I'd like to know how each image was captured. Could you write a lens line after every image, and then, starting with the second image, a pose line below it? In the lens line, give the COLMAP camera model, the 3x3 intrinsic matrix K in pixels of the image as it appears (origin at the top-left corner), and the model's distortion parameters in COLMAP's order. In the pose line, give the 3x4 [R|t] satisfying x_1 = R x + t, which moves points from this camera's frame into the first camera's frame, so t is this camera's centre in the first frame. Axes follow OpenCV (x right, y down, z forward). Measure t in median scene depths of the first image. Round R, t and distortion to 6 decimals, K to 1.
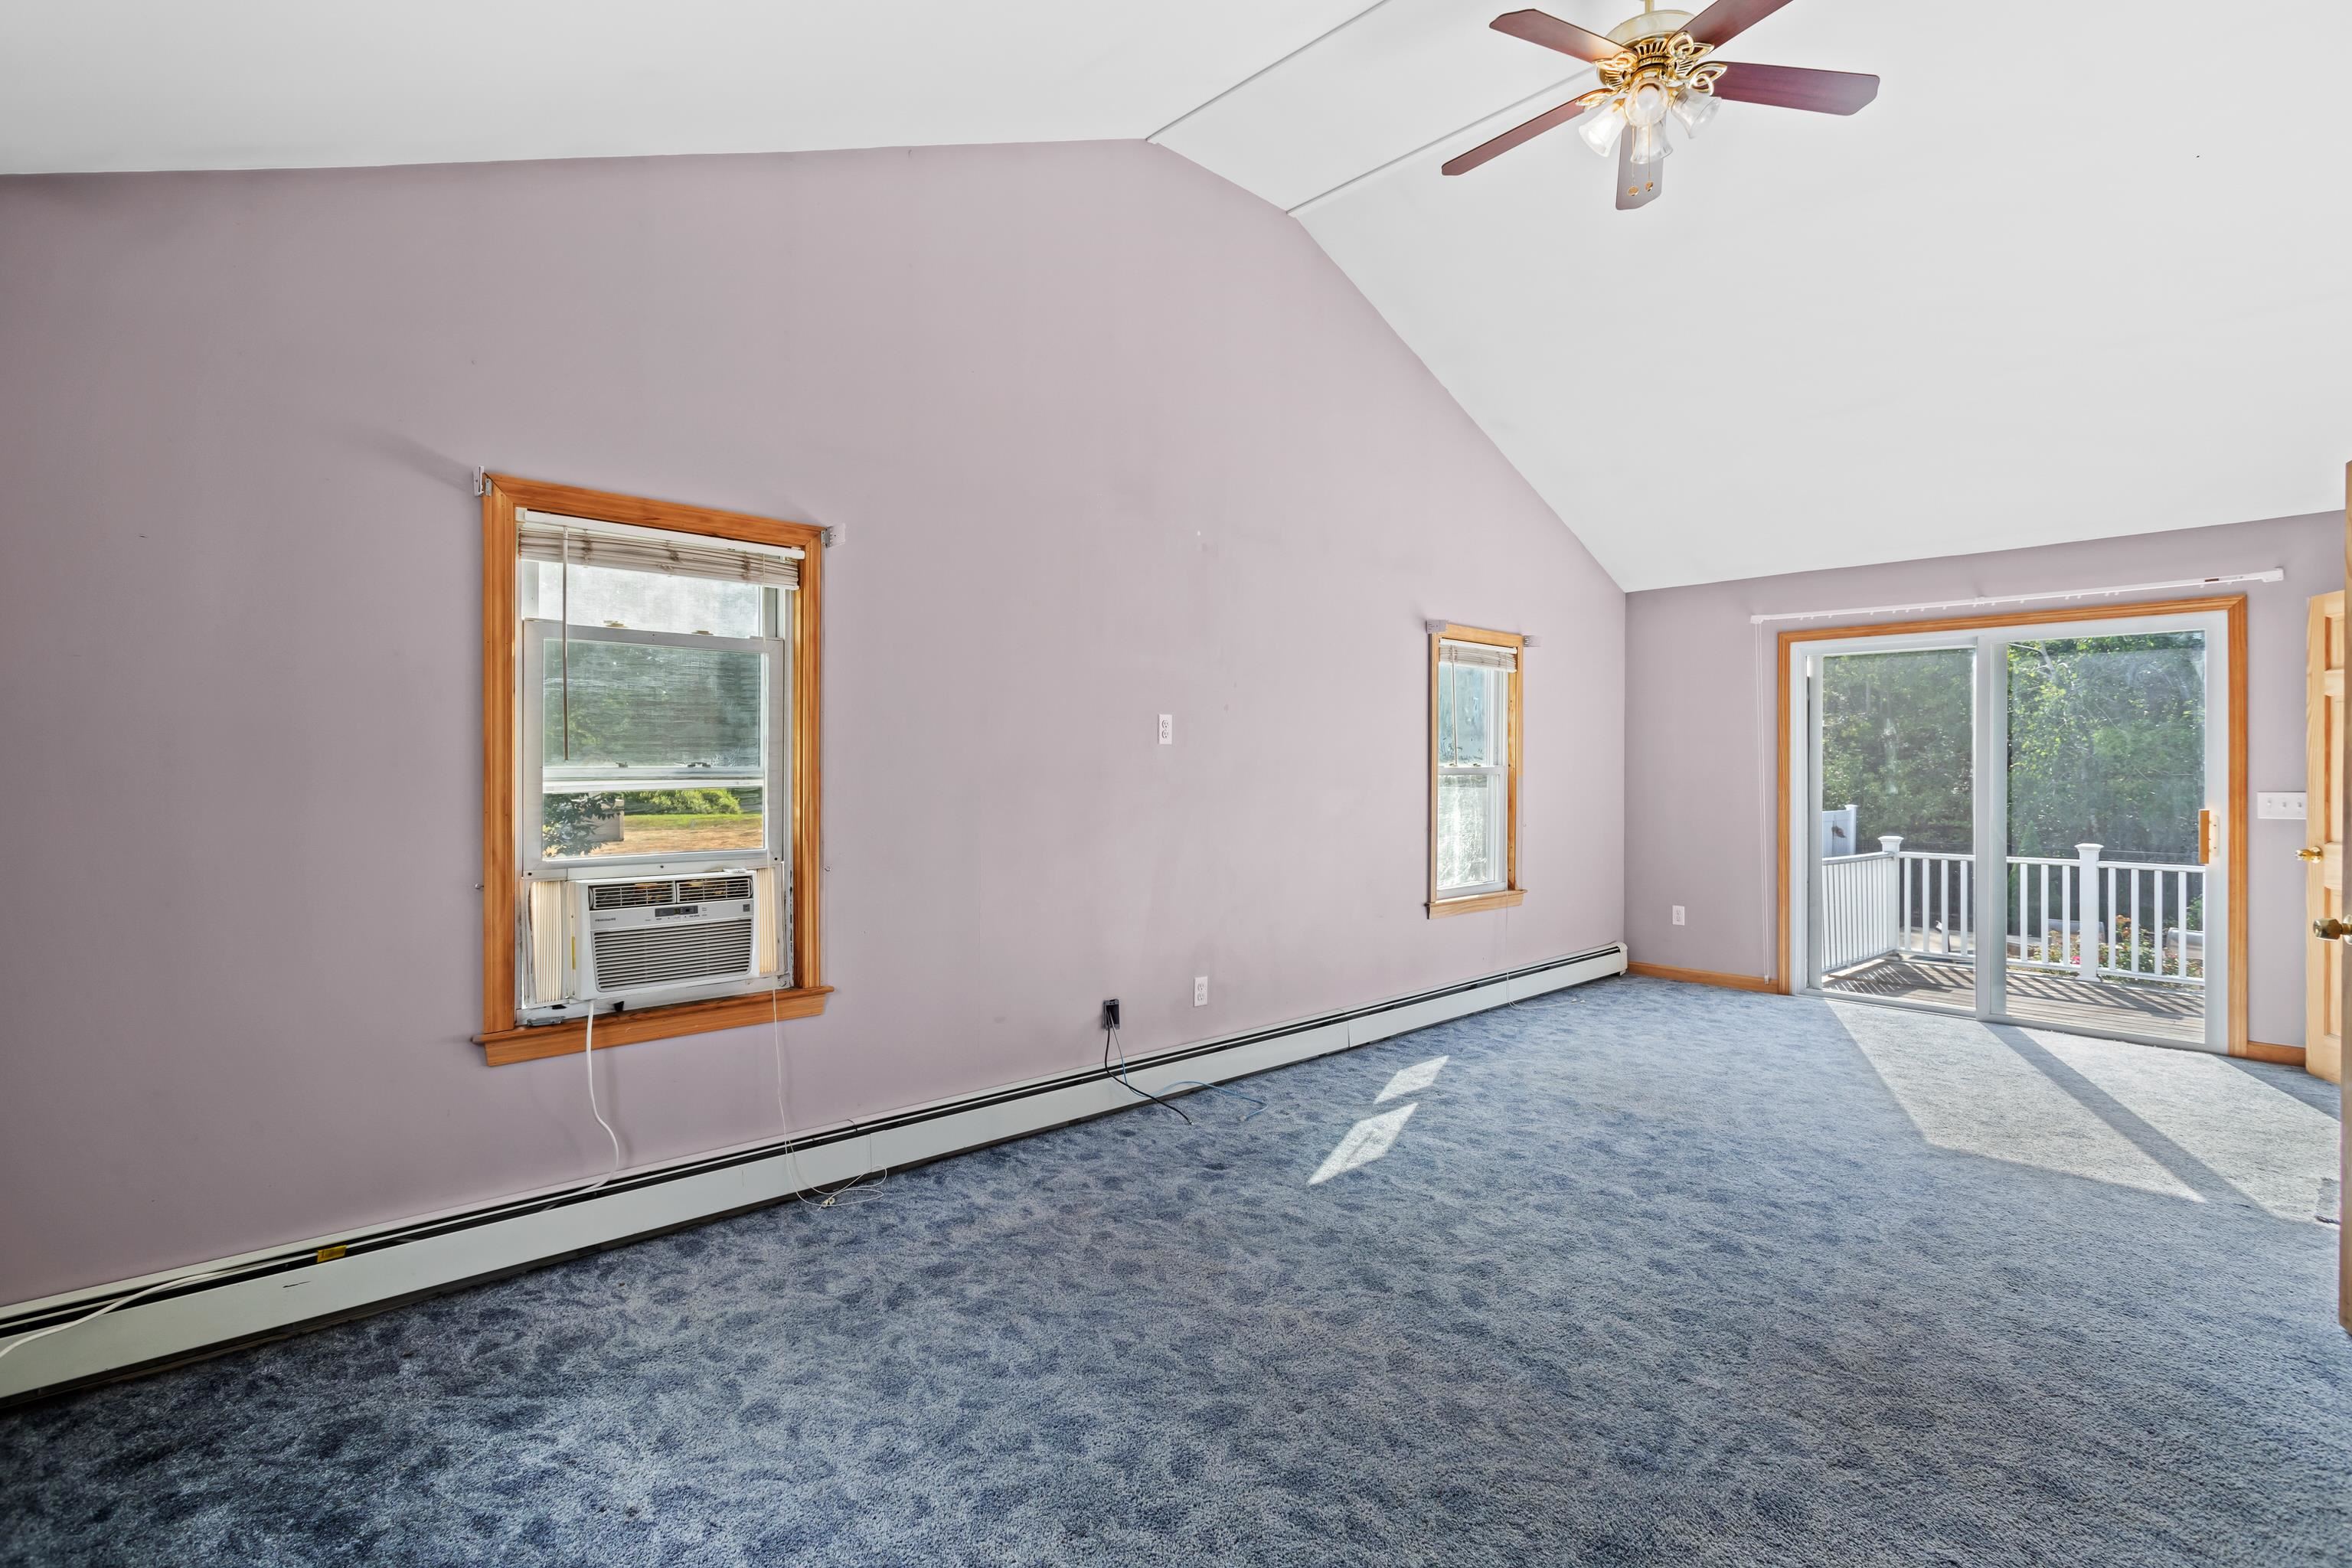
lens RADIAL K [[1114.5, 0, 1182.3], [0, 1114.5, 761.2], [0, 0, 1]] dist [-0.001481, 0.002599]
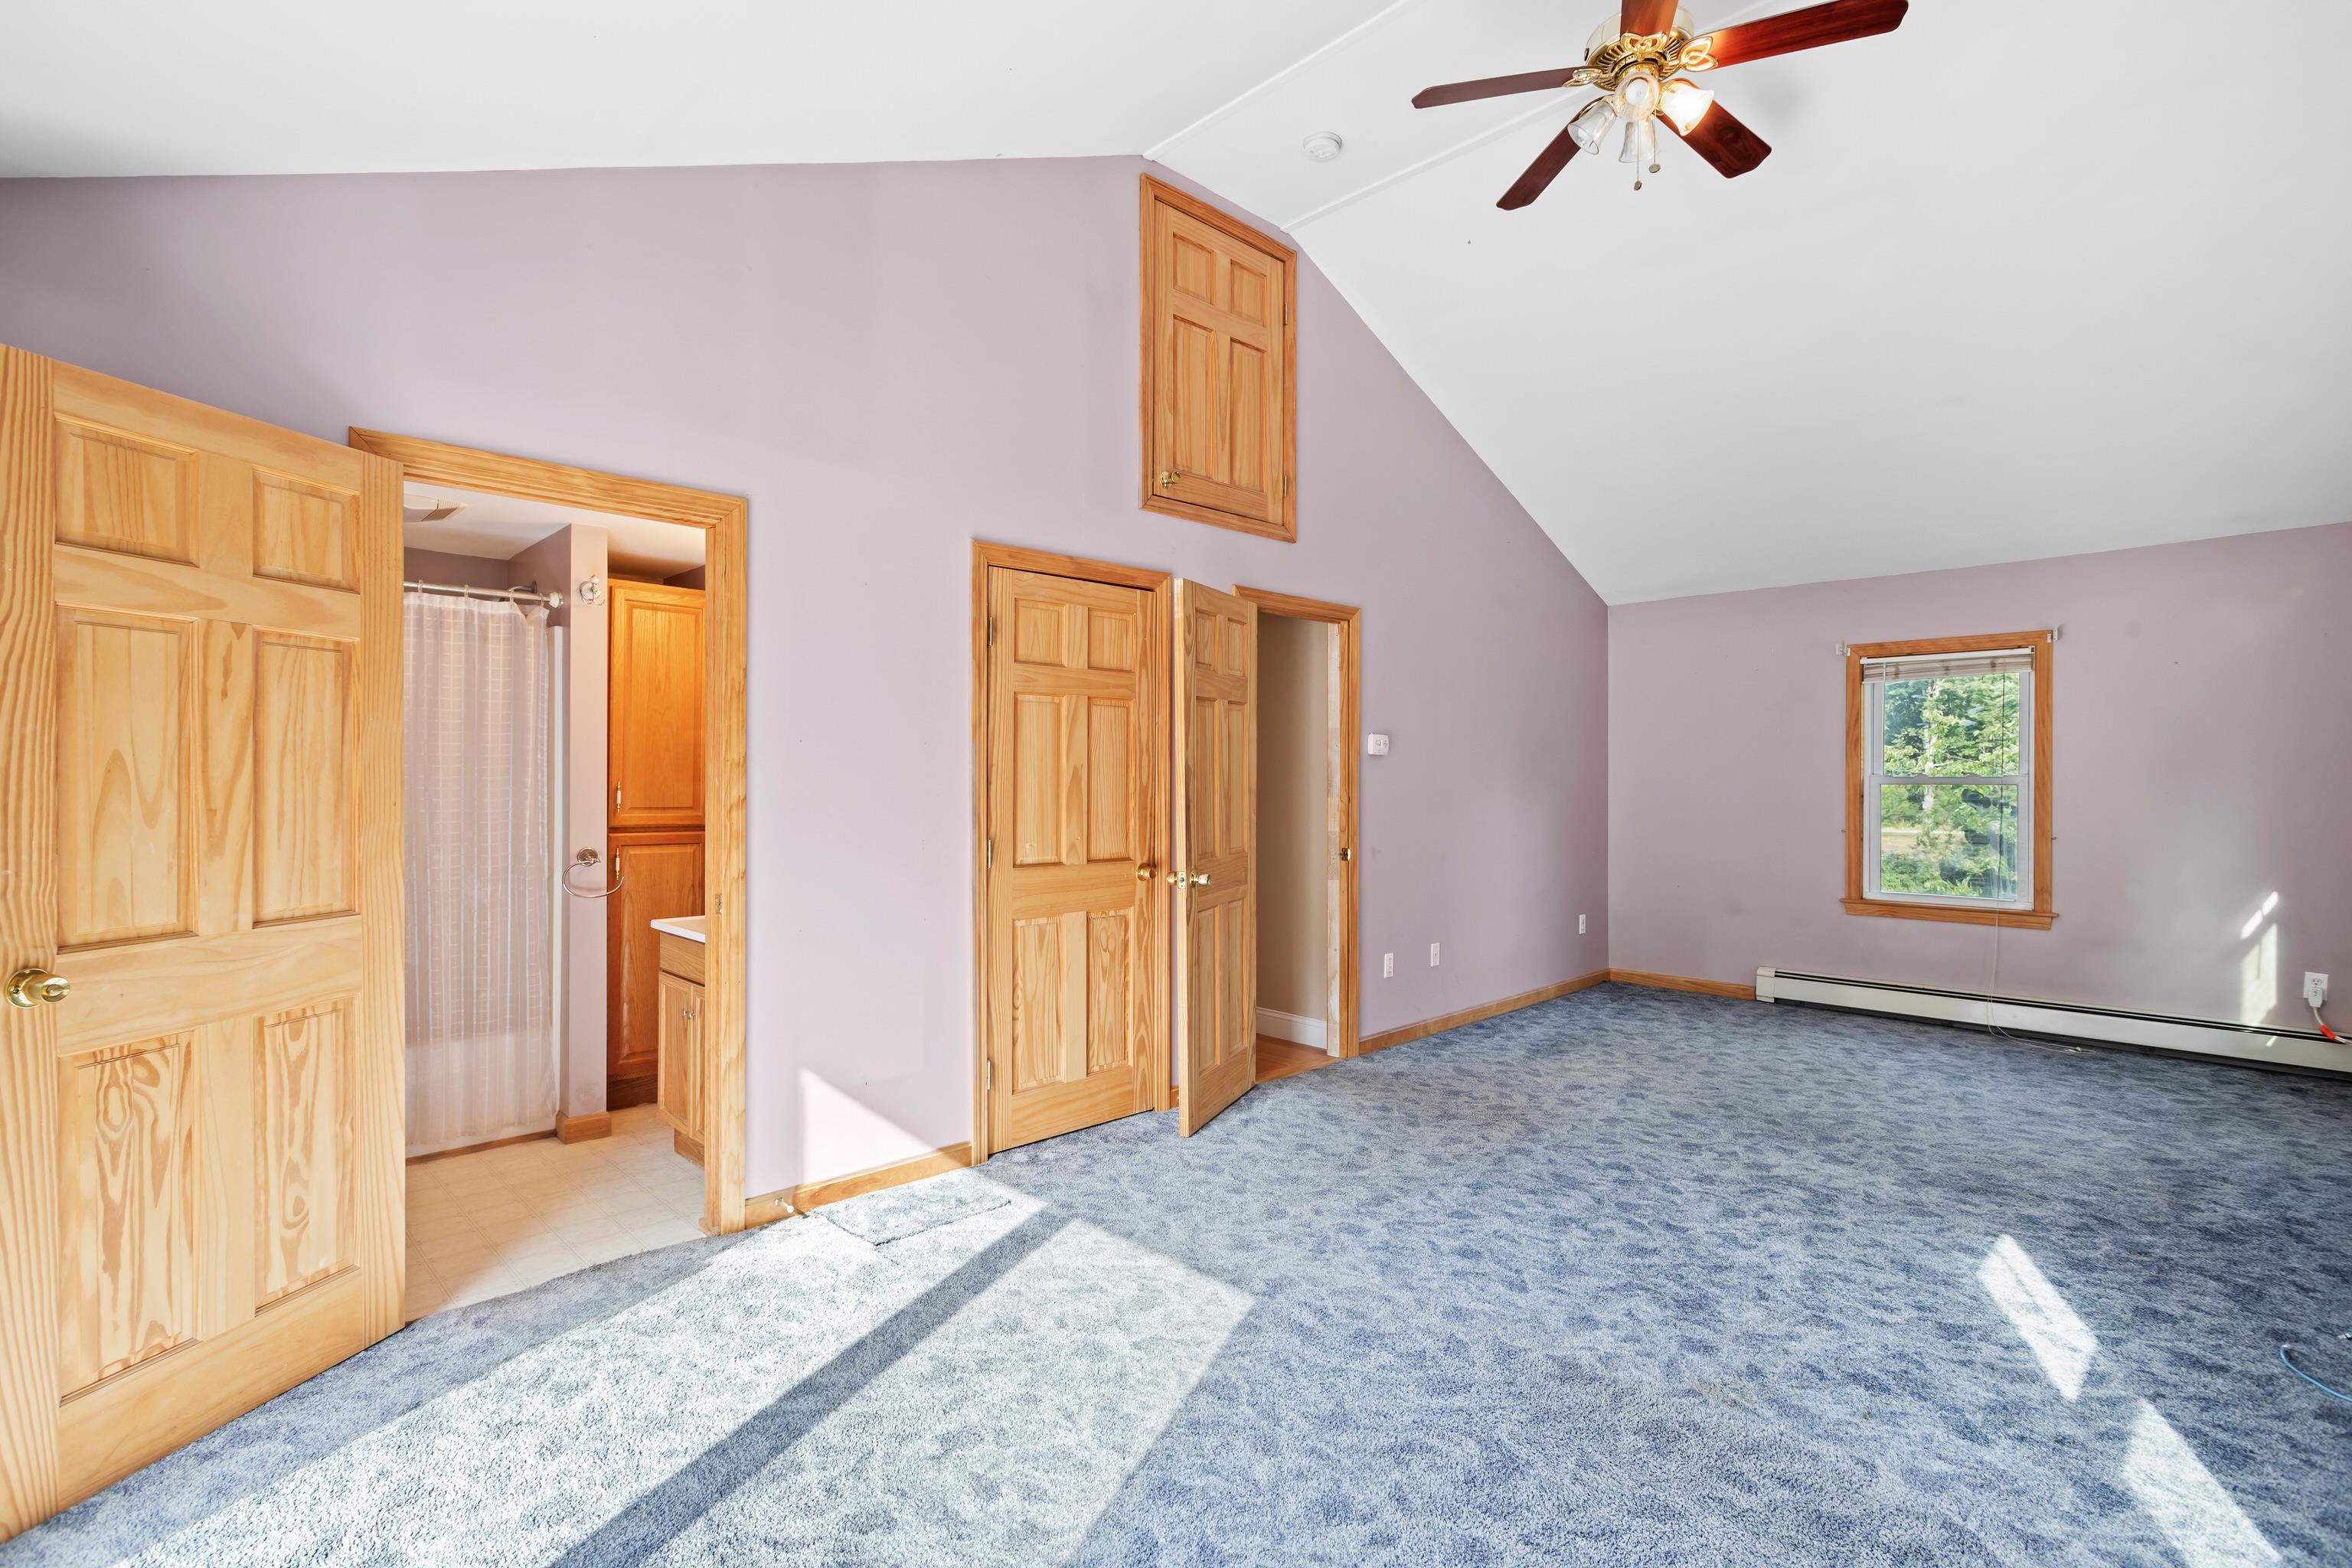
lens RADIAL K [[1114.5, 0, 1180.1], [0, 1114.5, 790.4], [0, 0, 1]] dist [-0.001481, 0.002599]
pose [[-0.999676, -0.006637, -0.024558, 0.681593], [-0.006971, 0.999884, 0.013565, 0.005676], [0.024465, 0.013731, -0.999606, 1.584128]]
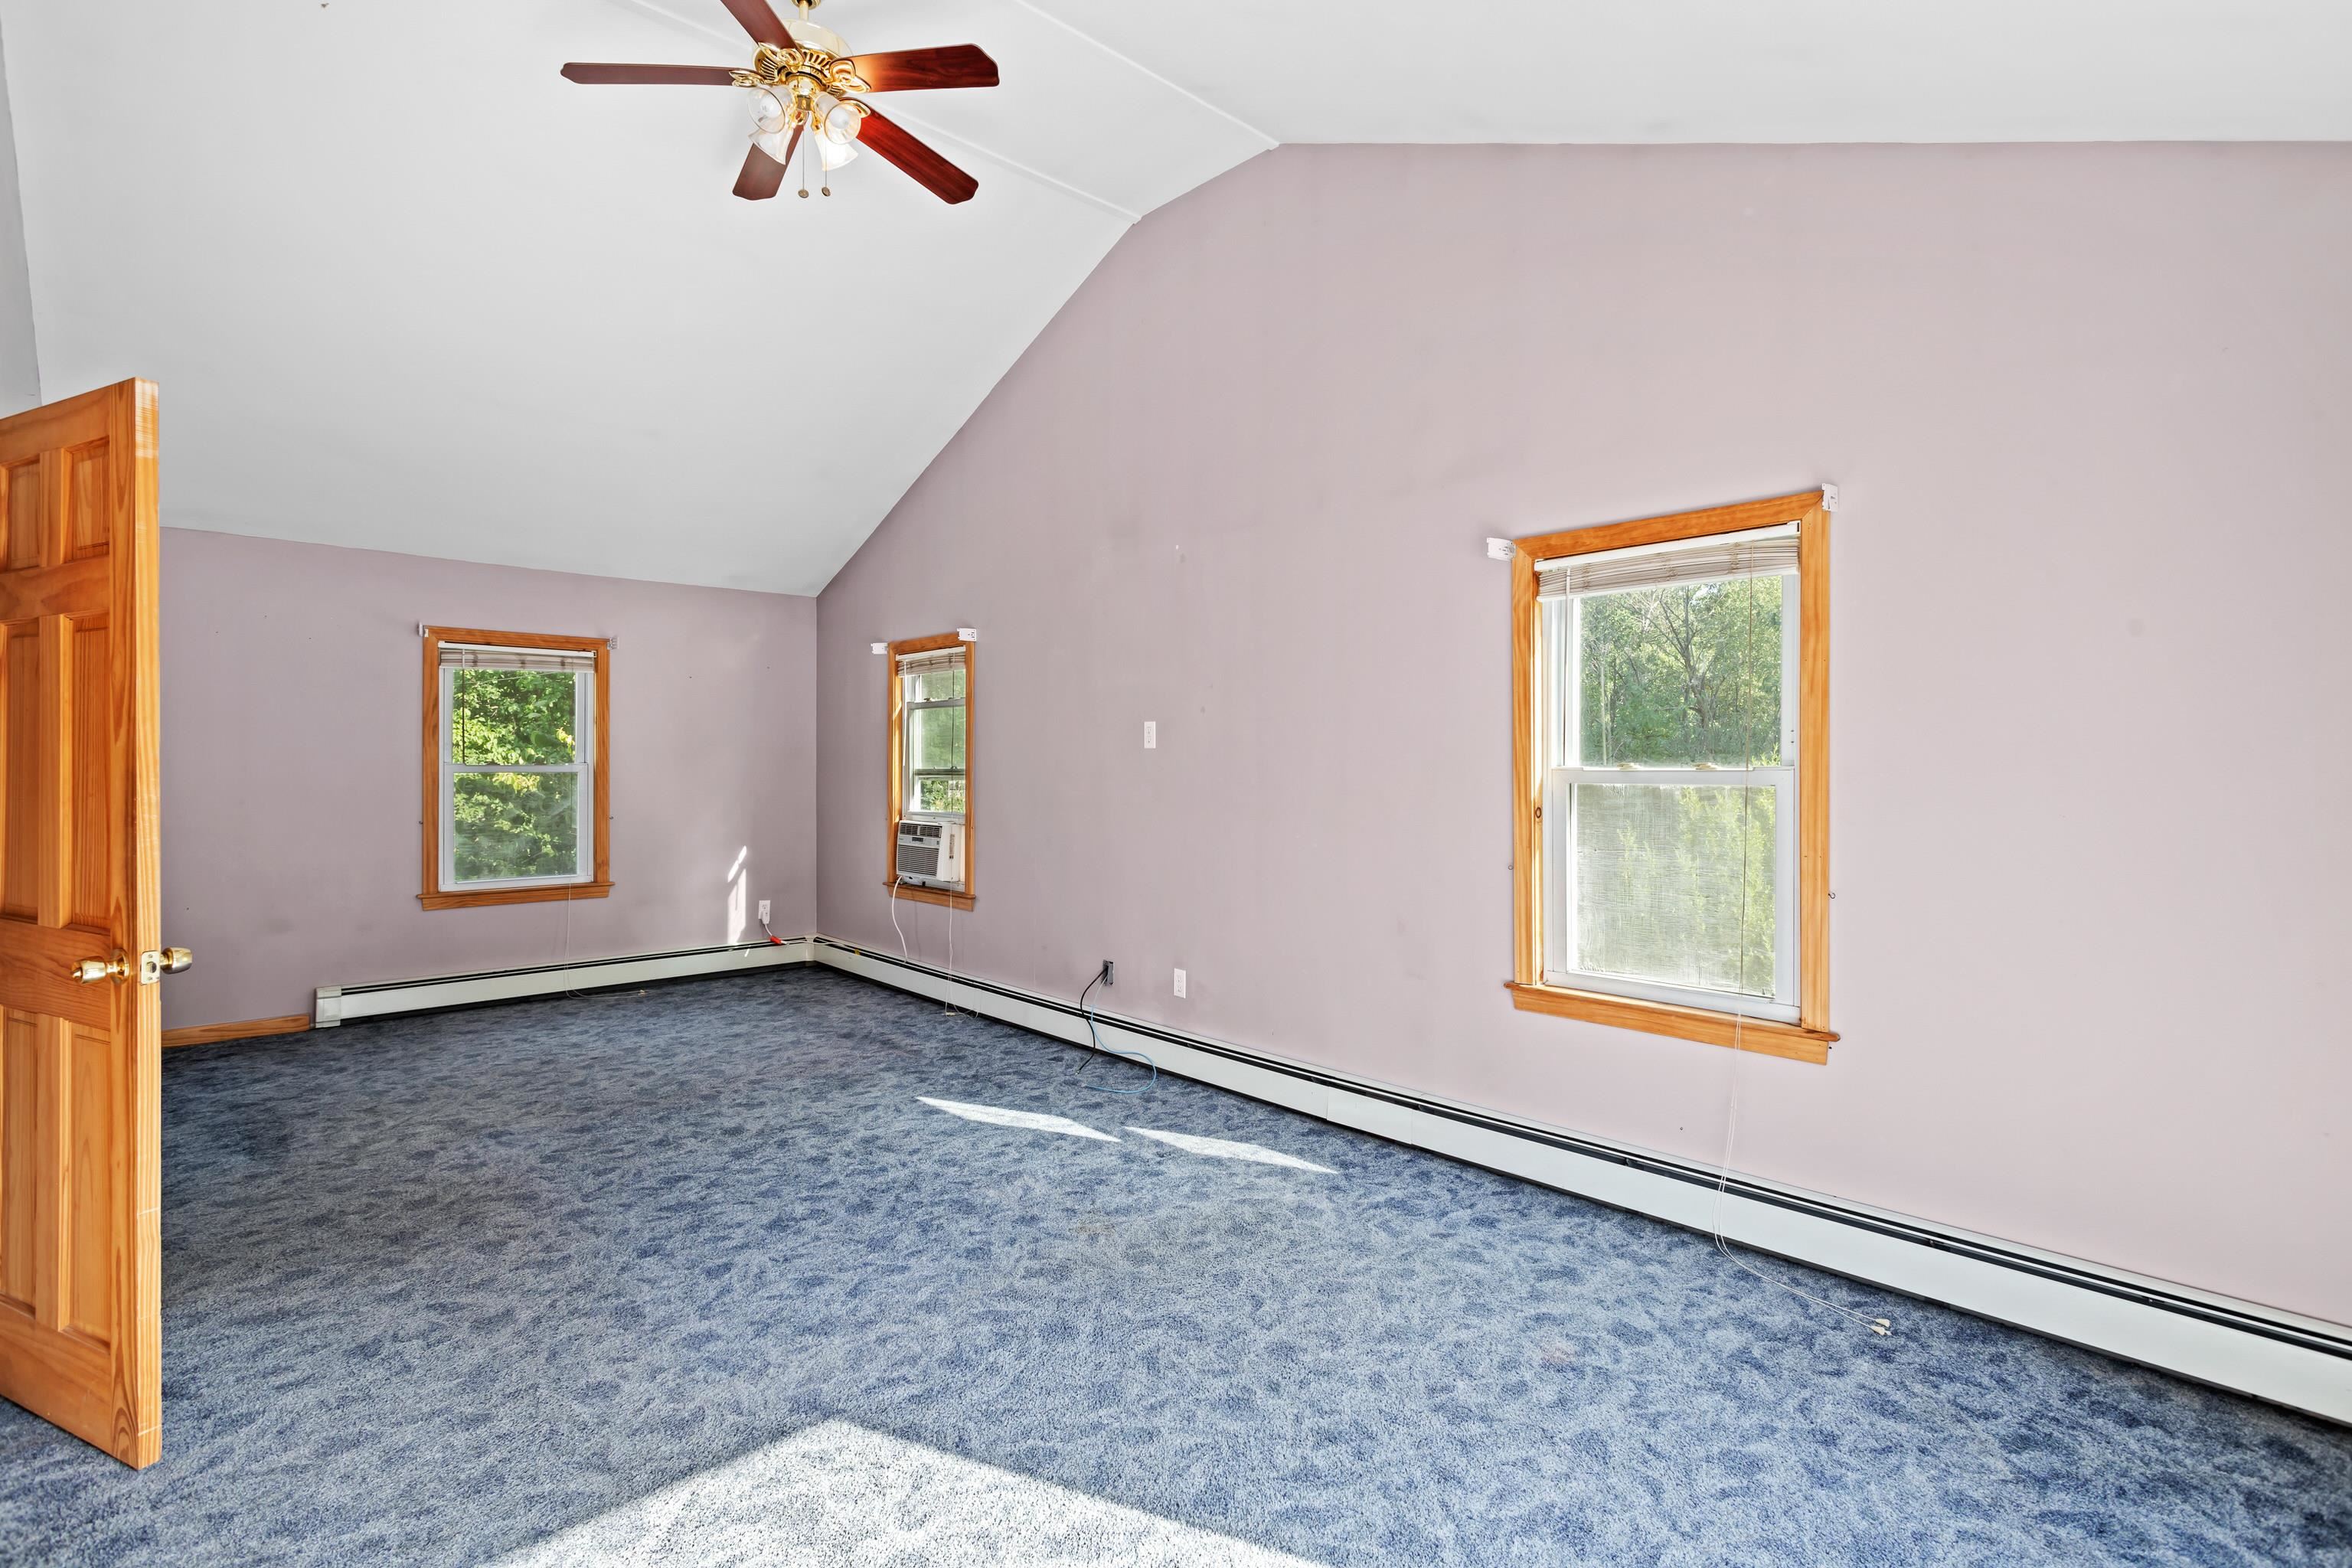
lens RADIAL K [[1114.5, 0, 1183.9], [0, 1114.5, 769.6], [0, 0, 1]] dist [-0.001481, 0.002599]
pose [[0.001677, -0.002269, -0.999996, 1.150178], [-0.001760, 0.999996, -0.002272, 0.008753], [0.999997, 0.001764, 0.001673, 1.085085]]
